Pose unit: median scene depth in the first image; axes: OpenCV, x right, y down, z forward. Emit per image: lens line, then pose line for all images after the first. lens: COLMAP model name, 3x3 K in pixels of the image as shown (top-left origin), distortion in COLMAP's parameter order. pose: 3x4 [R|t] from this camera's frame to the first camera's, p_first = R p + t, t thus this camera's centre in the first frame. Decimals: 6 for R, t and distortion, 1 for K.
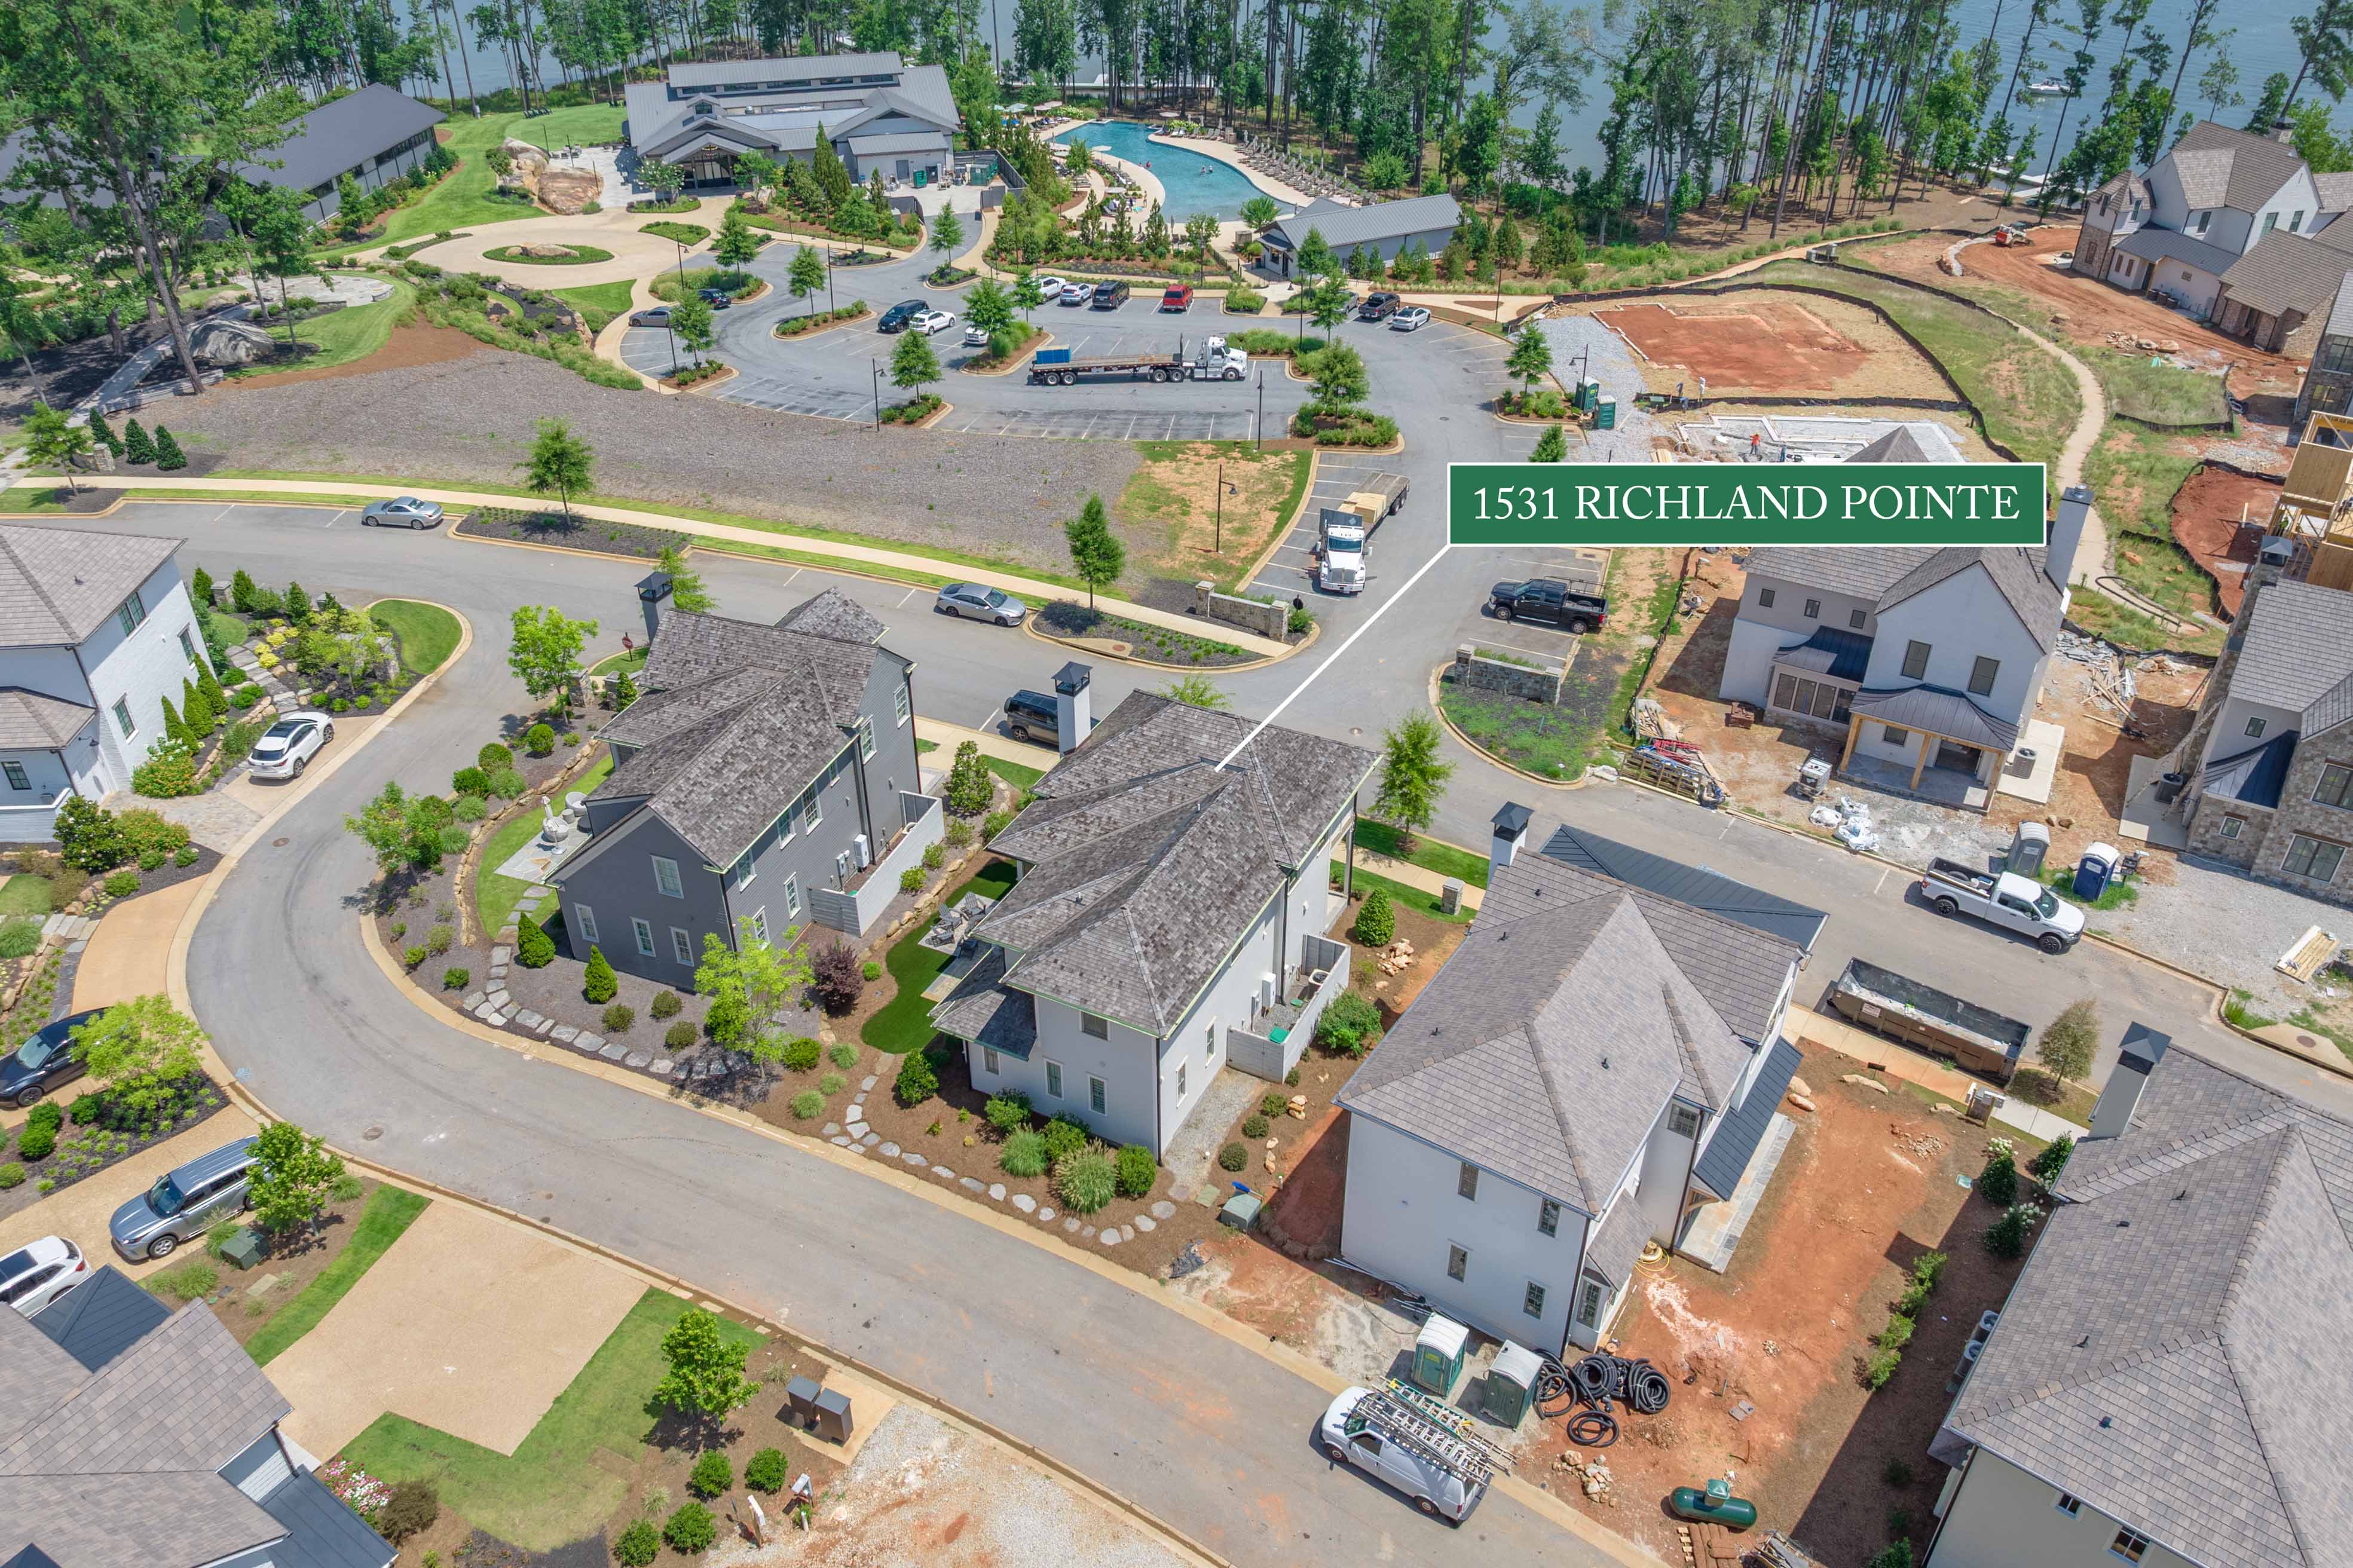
lens RADIAL K [[1641.9, 0, 1172.2], [0, 1641.9, 774.4], [0, 0, 1]] dist [-0.041250, 0.004818]
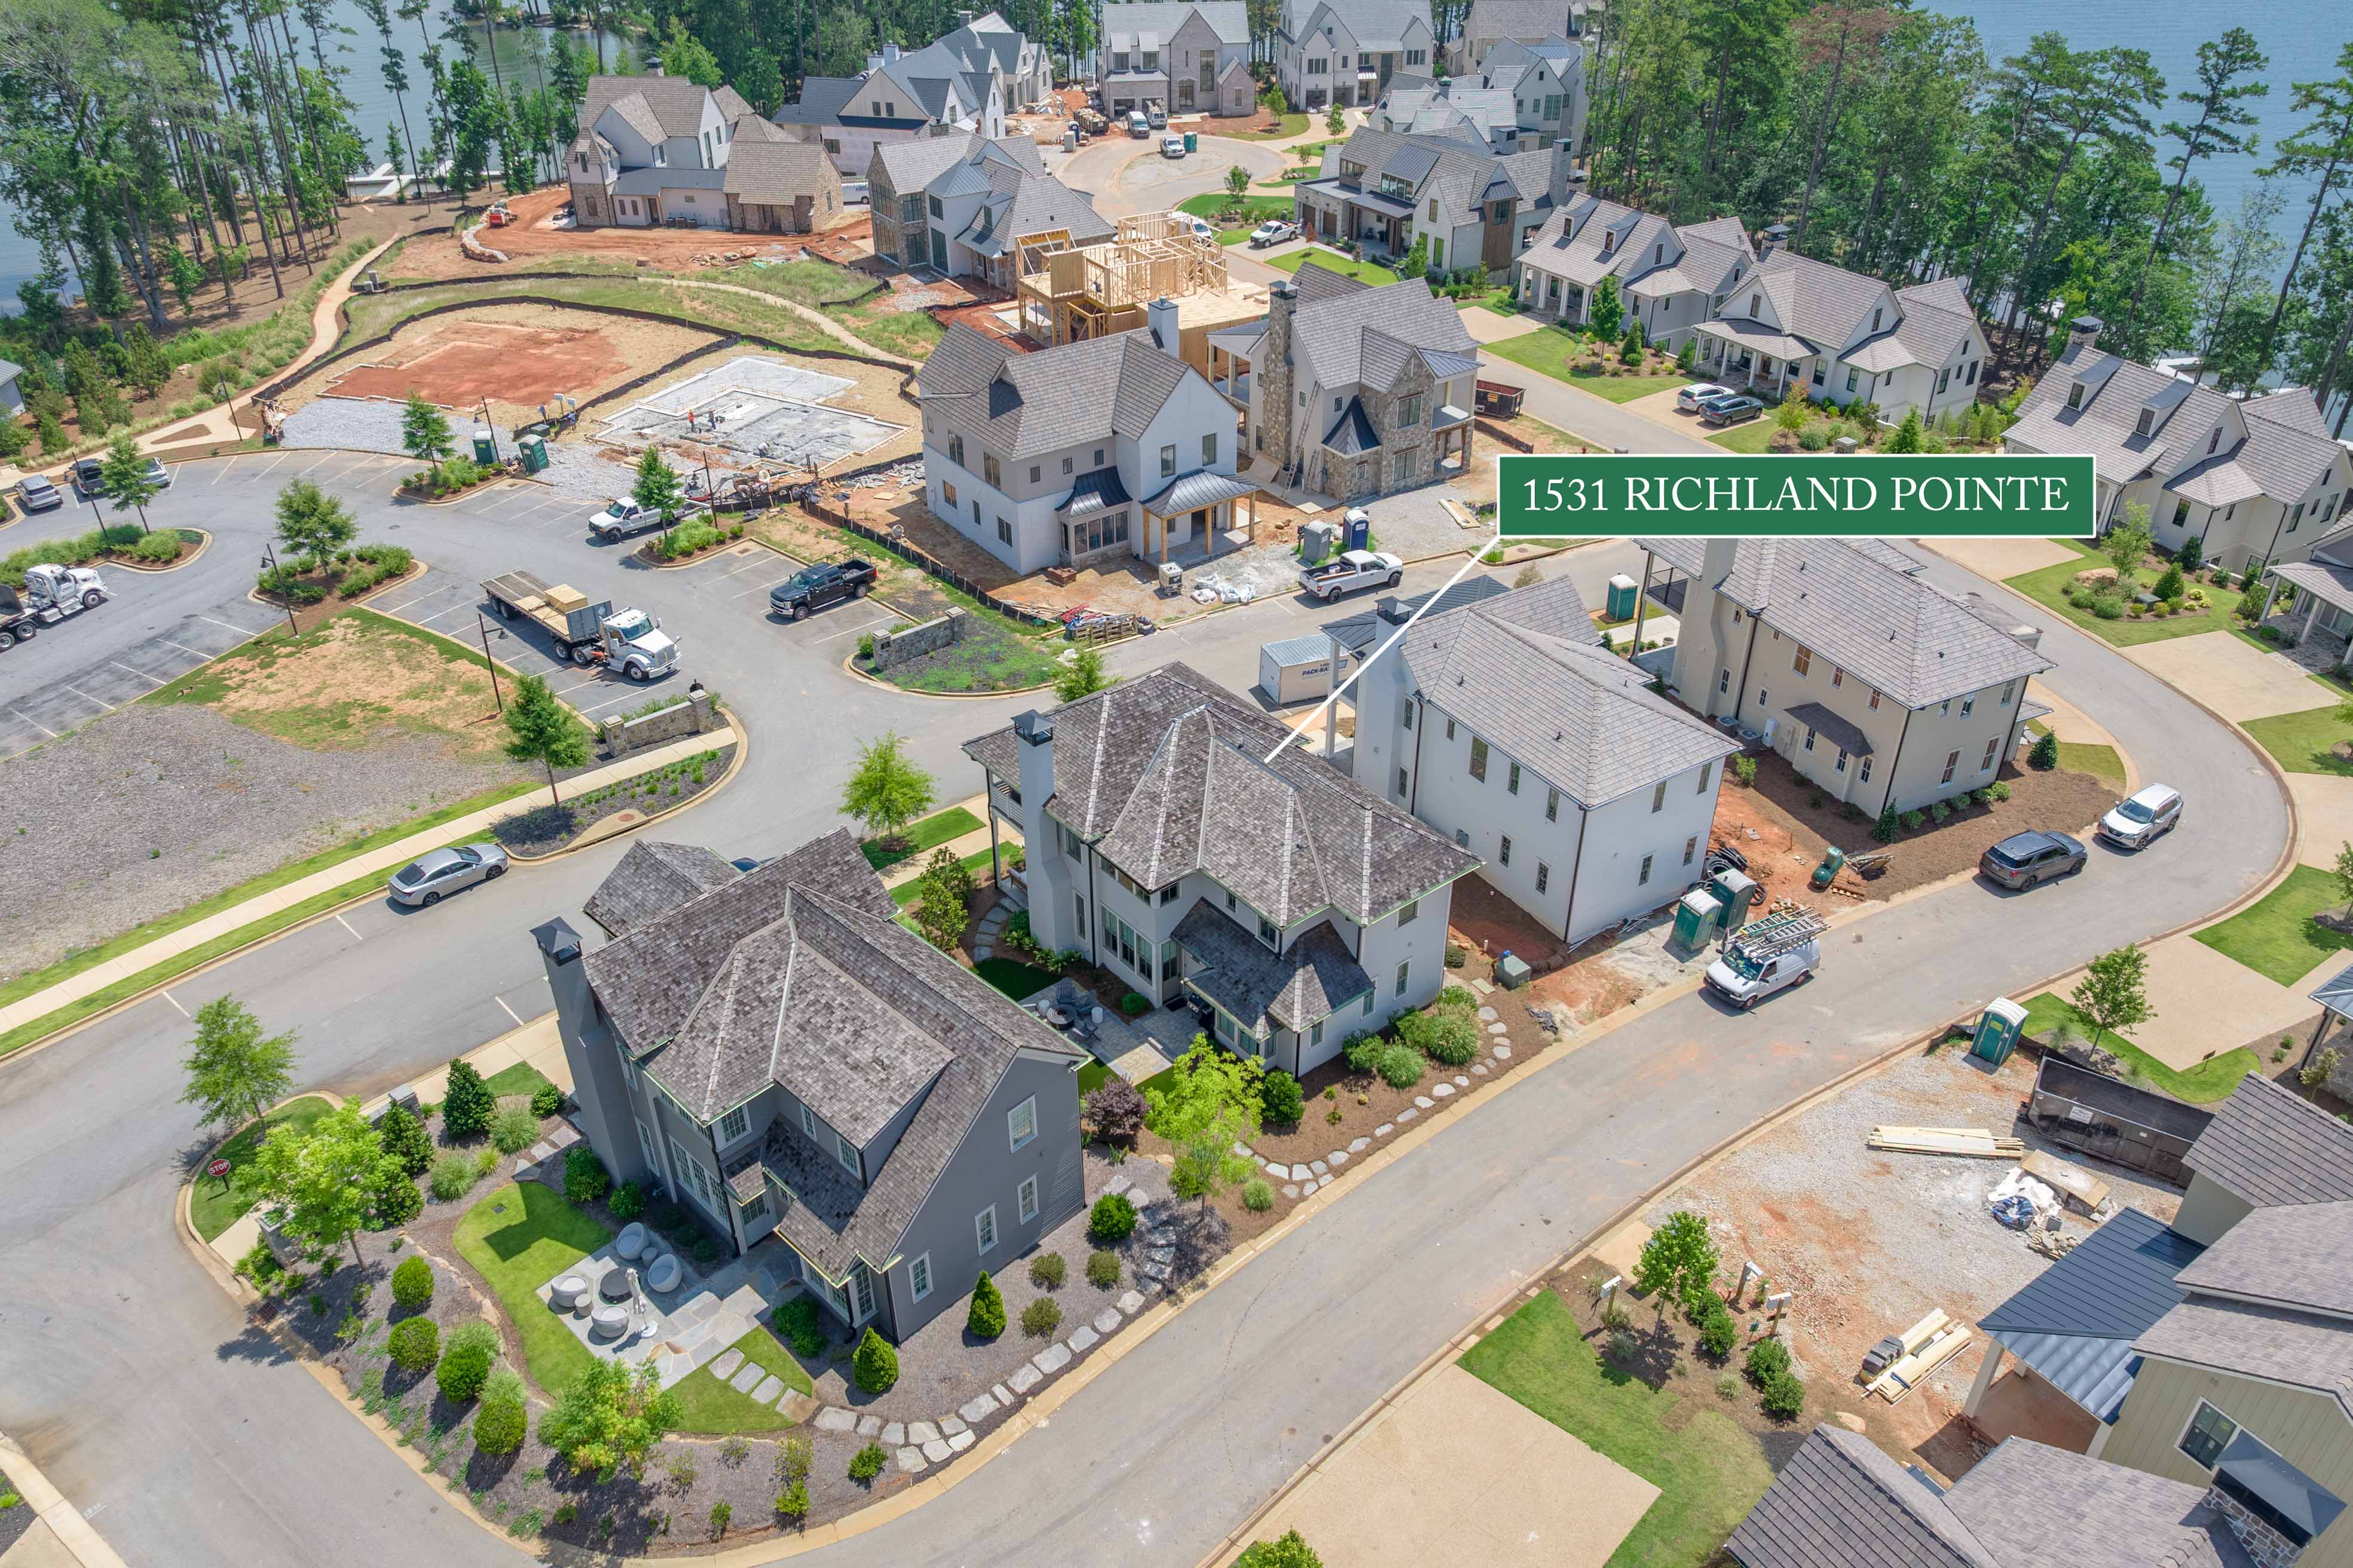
lens RADIAL K [[1648.8, 0, 1171.7], [0, 1648.8, 786.3], [0, 0, 1]] dist [-0.051797, 0.019716]
pose [[0.419635, -0.500281, 0.757380, -0.804940], [0.502594, 0.822881, 0.265078, -0.254011], [-0.755847, 0.269419, 0.596748, 0.397080]]
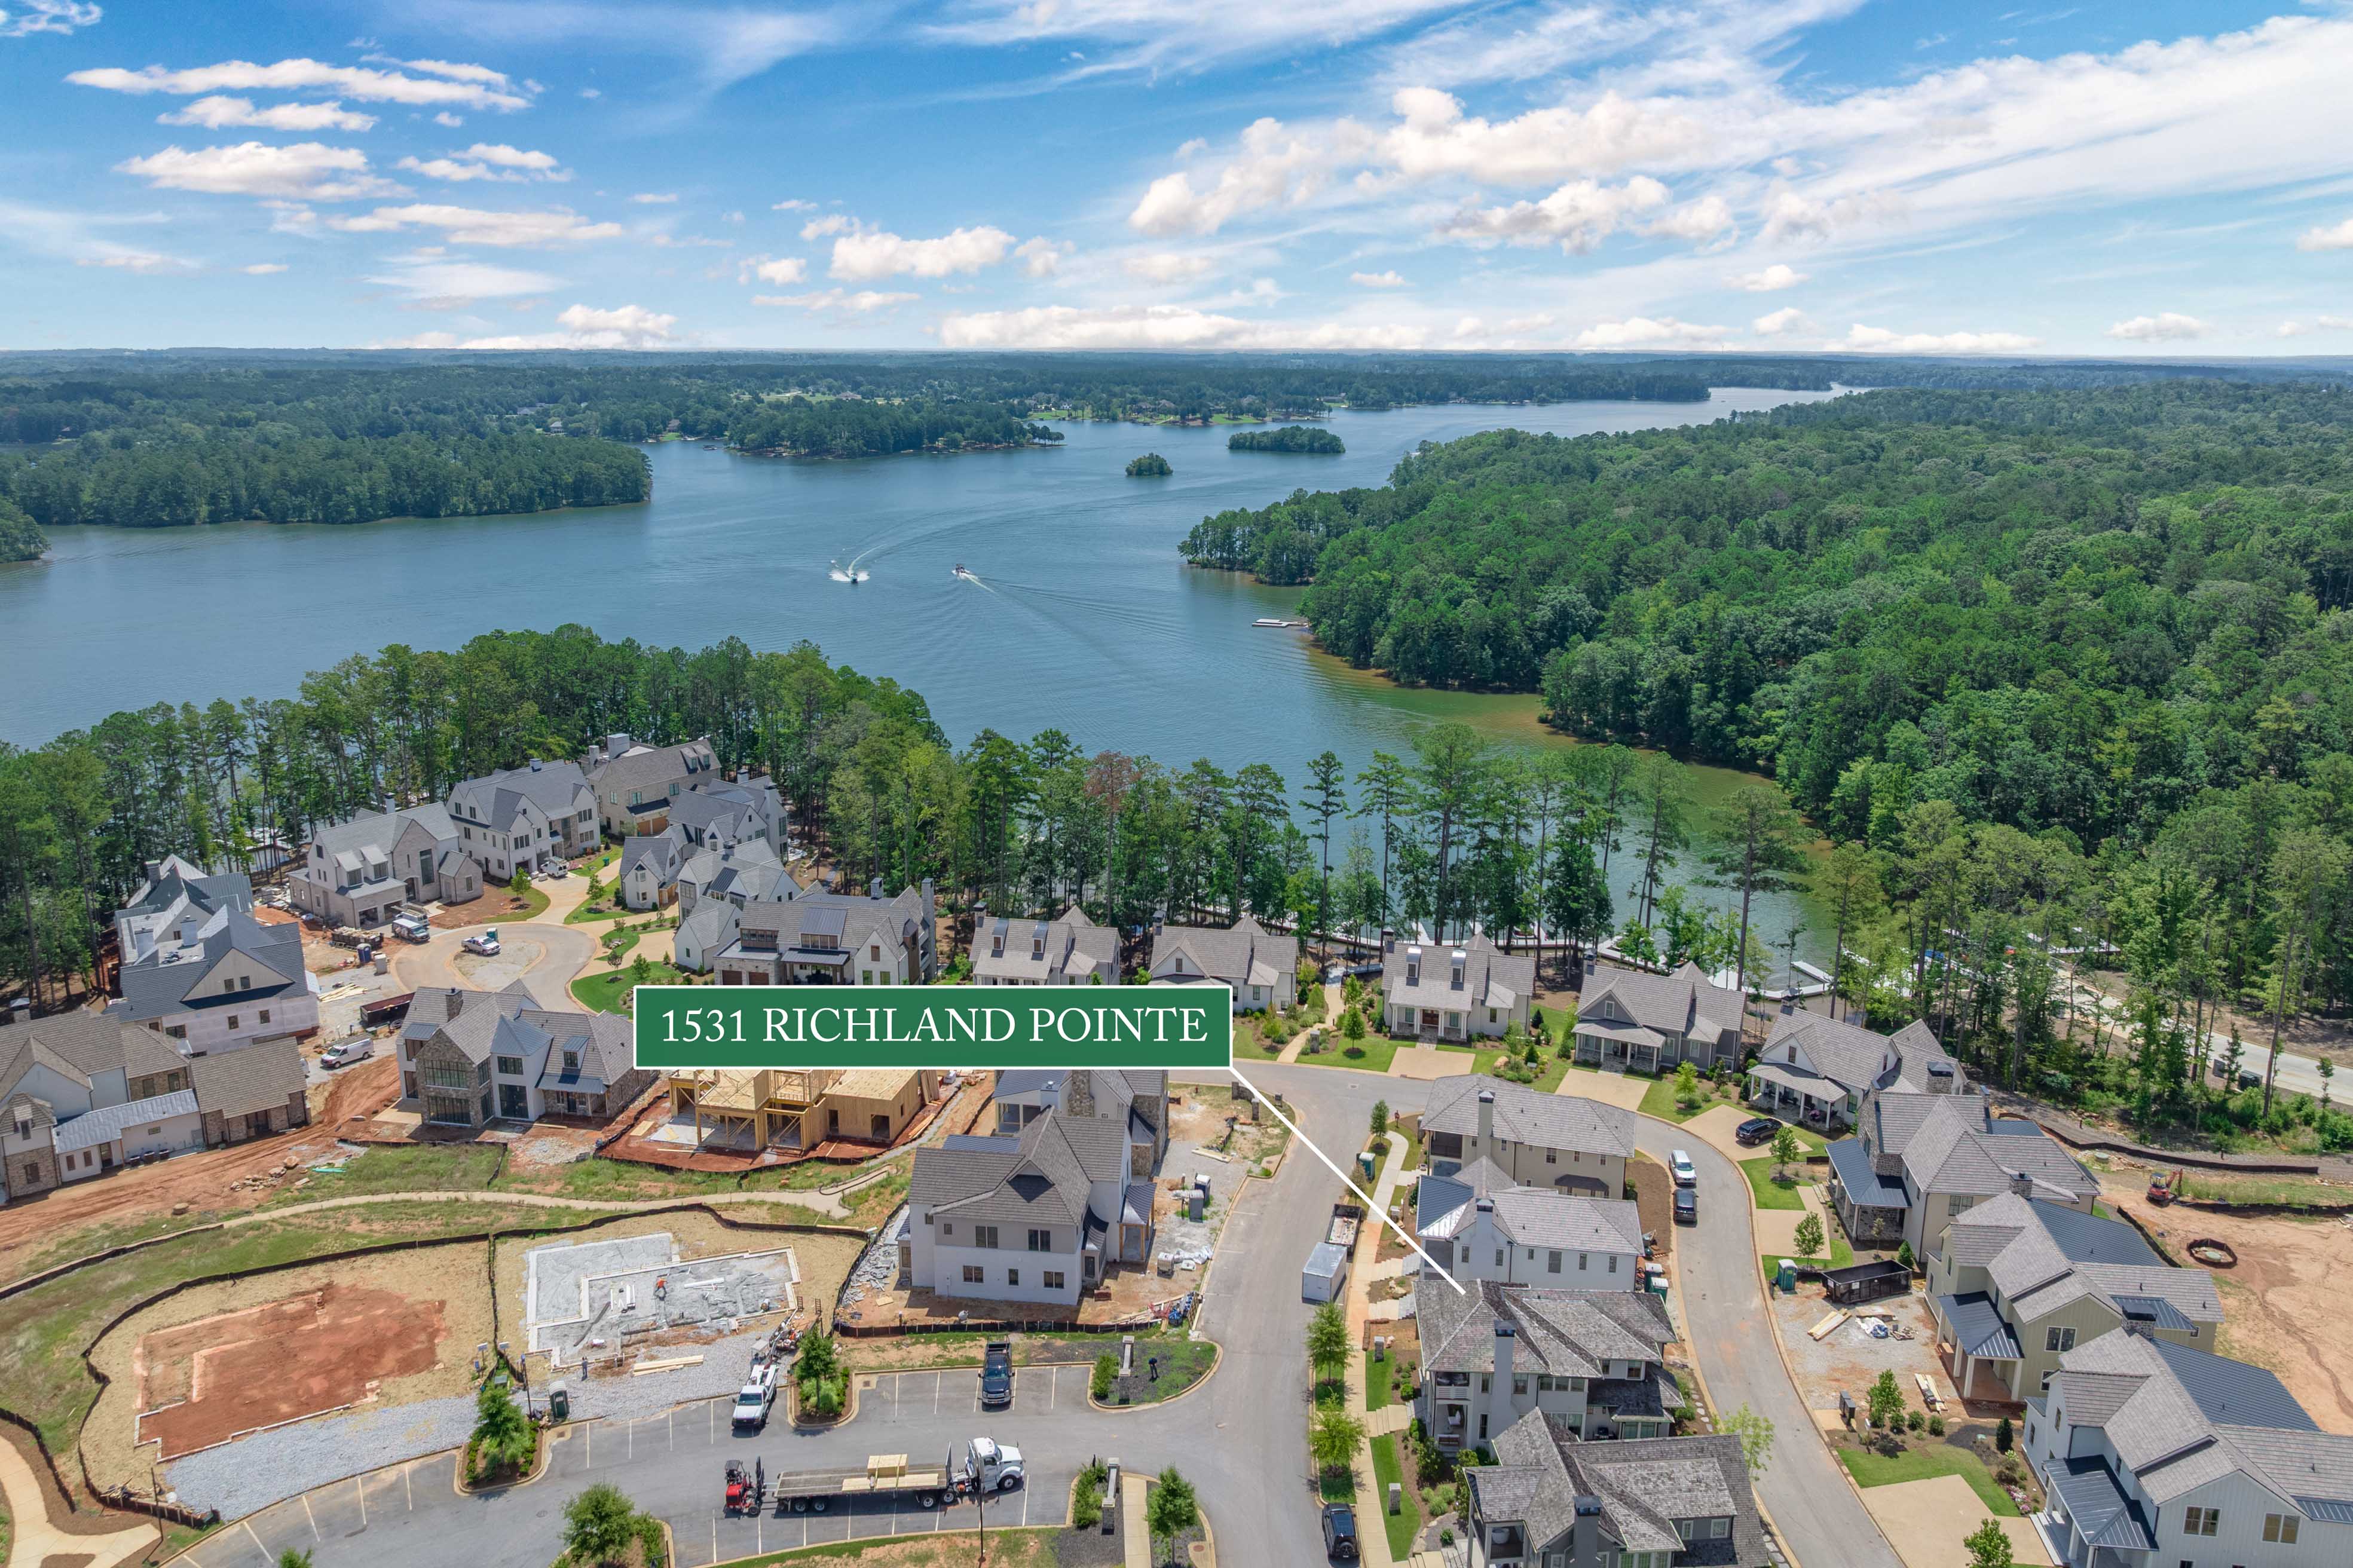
lens RADIAL K [[1620.0, 0, 1173.1], [0, 1620.0, 724.0], [0, 0, 1]] dist [-0.050437, 0.000446]
pose [[-0.383095, -0.195004, 0.902890, -1.409373], [0.512401, 0.768421, 0.383373, -1.460243], [-0.768559, 0.609511, -0.194458, 1.274265]]
